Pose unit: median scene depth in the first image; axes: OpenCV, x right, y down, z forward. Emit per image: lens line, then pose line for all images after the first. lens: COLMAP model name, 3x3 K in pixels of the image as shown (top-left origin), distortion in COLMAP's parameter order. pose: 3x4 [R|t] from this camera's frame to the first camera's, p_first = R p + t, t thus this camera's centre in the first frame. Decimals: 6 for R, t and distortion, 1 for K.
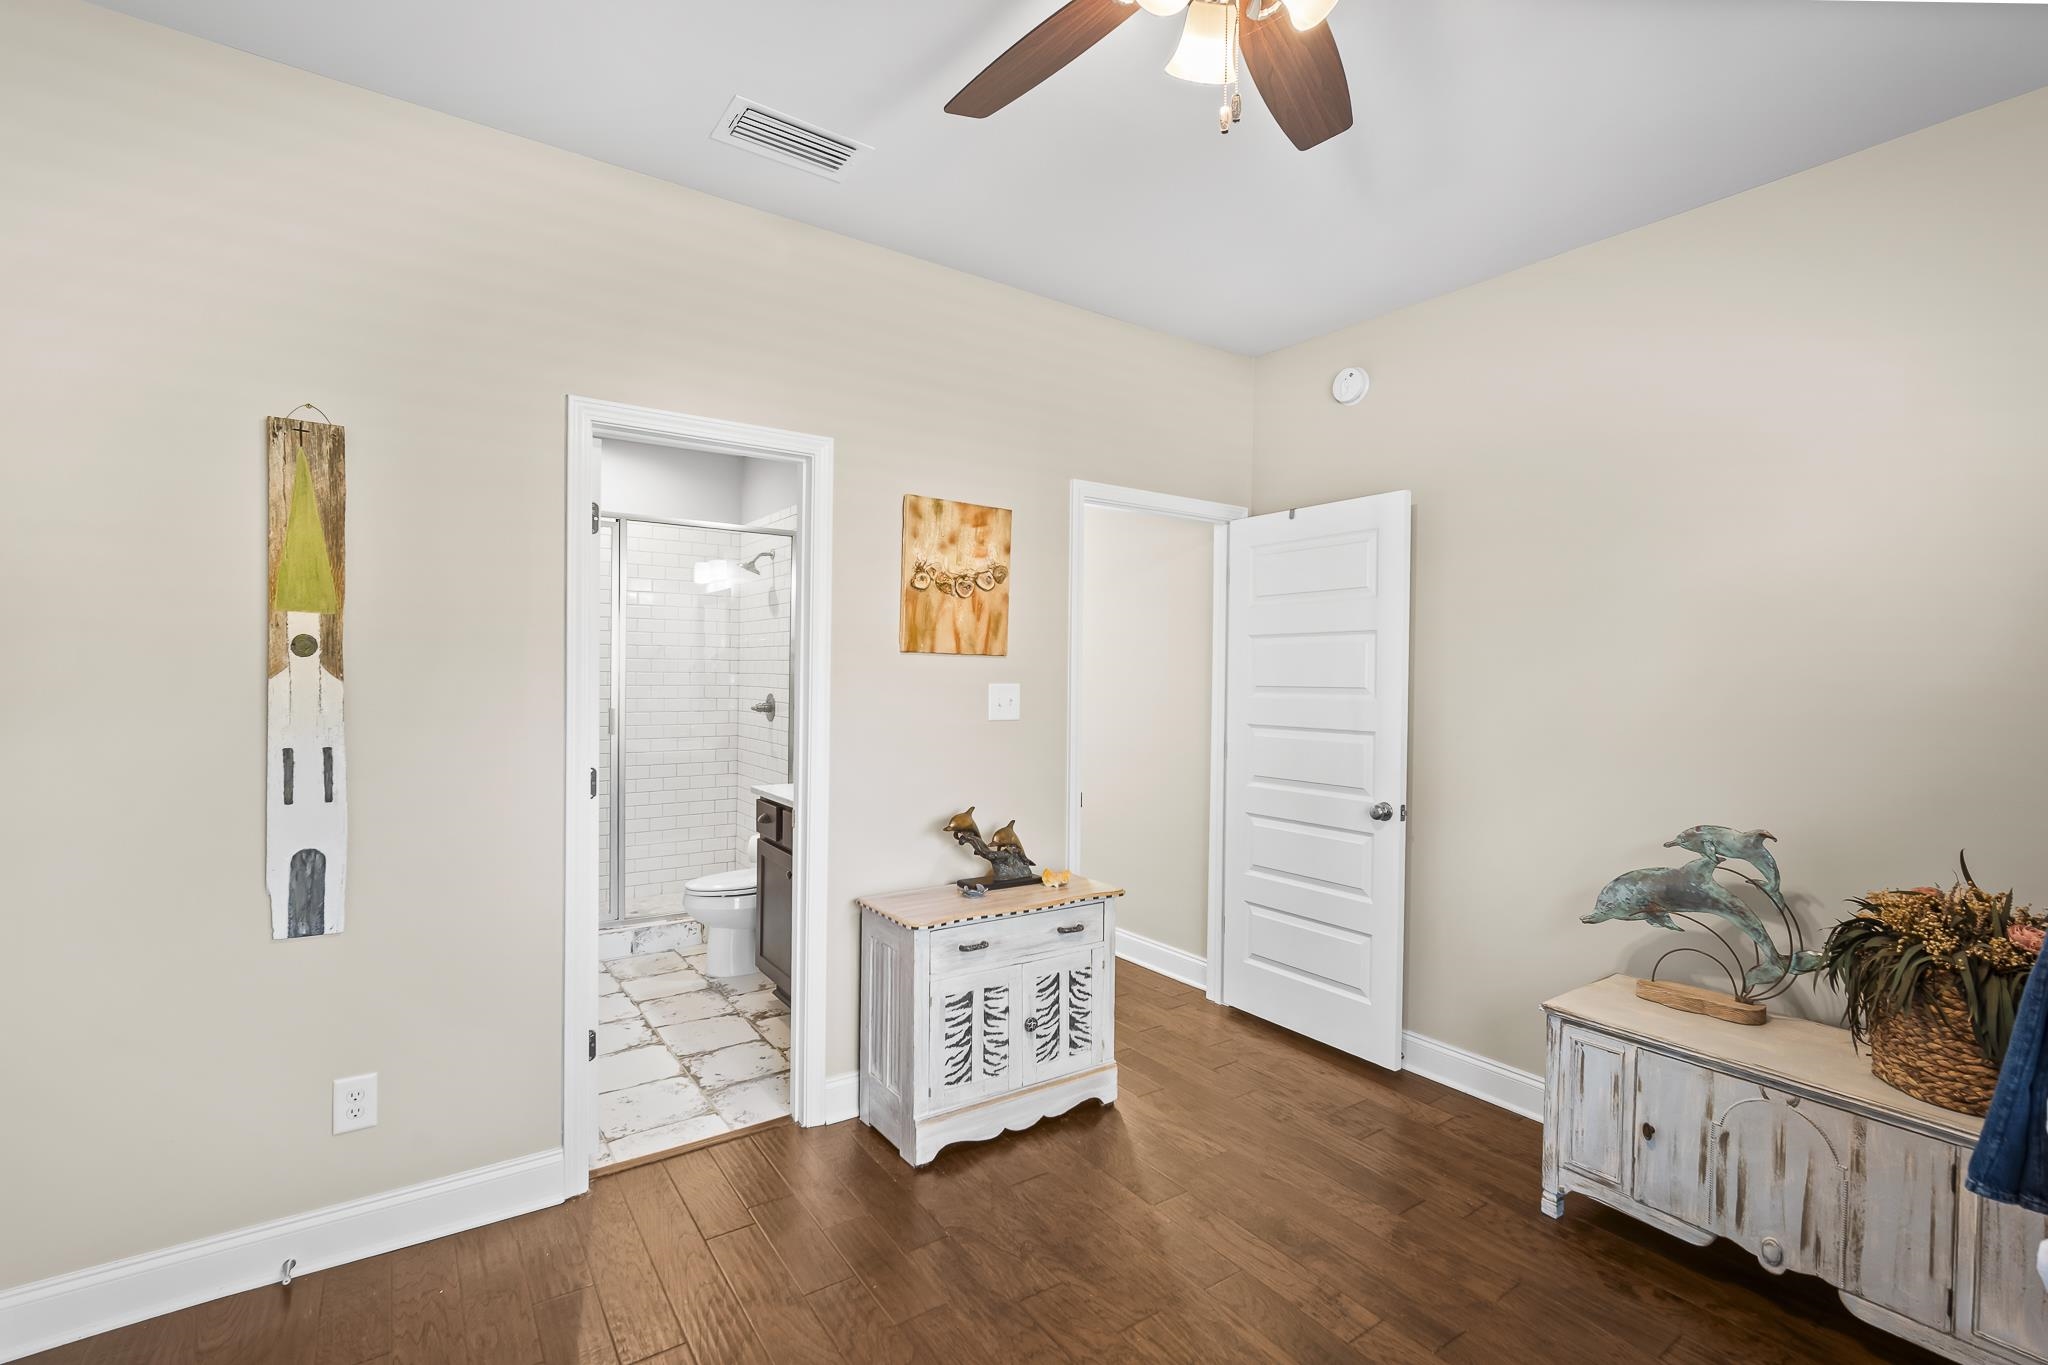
lens RADIAL K [[898.4, 0, 1024.4], [0, 898.4, 686.5], [0, 0, 1]] dist [-0.013259, 0.004637]
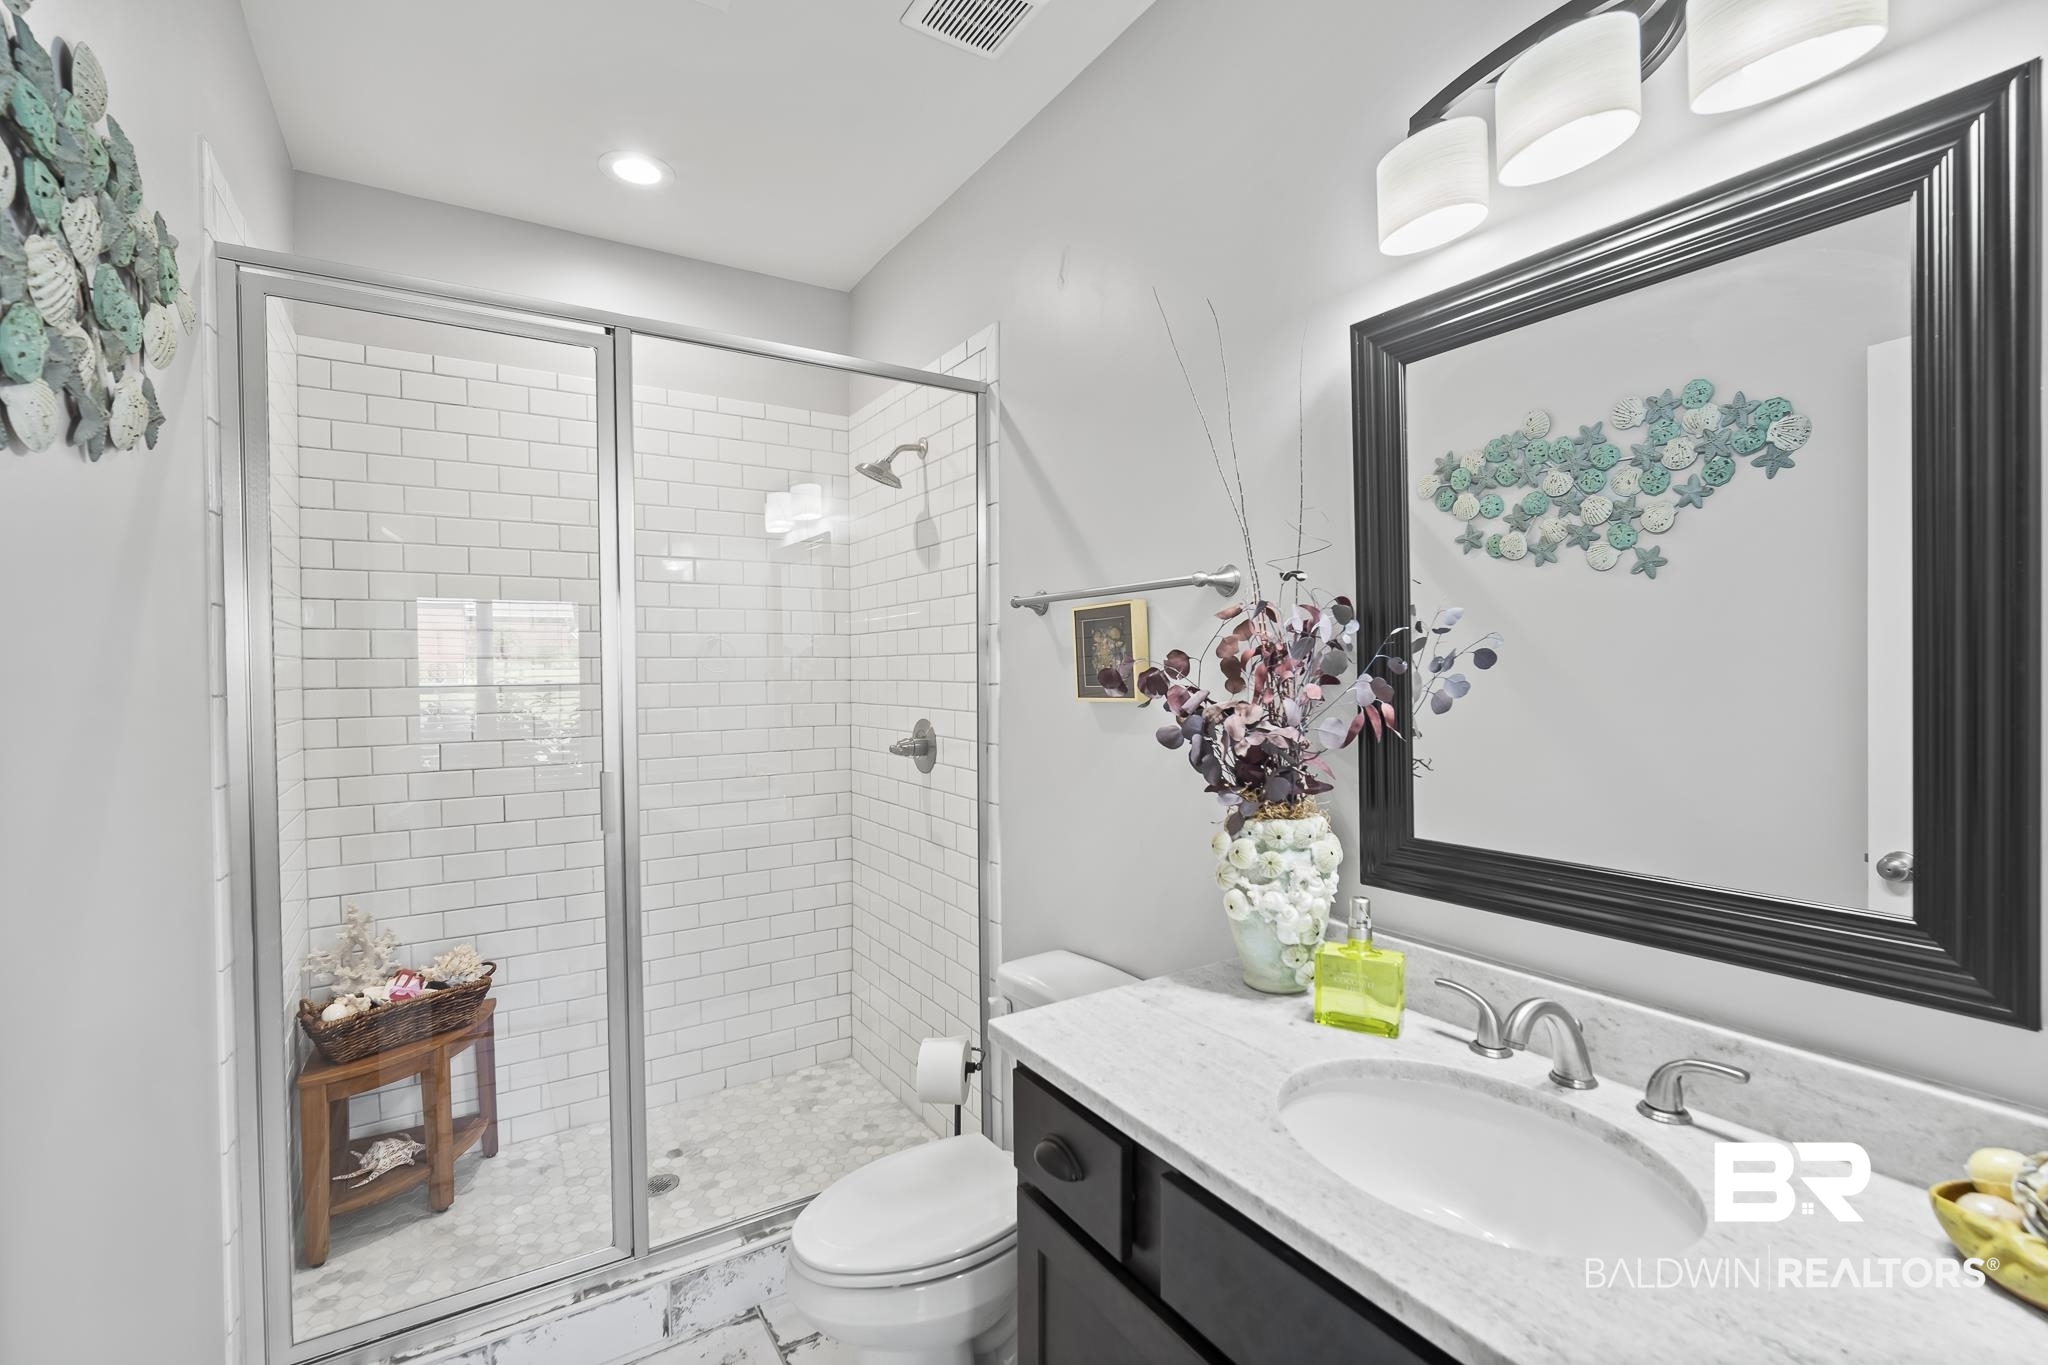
lens RADIAL K [[898.4, 0, 1024.4], [0, 898.4, 686.5], [0, 0, 1]] dist [-0.013259, 0.004637]
pose [[0.998665, -0.020631, -0.047359, -0.200004], [0.020968, 0.999758, 0.006616, -0.013174], [0.047211, -0.007600, 0.998856, 0.486315]]
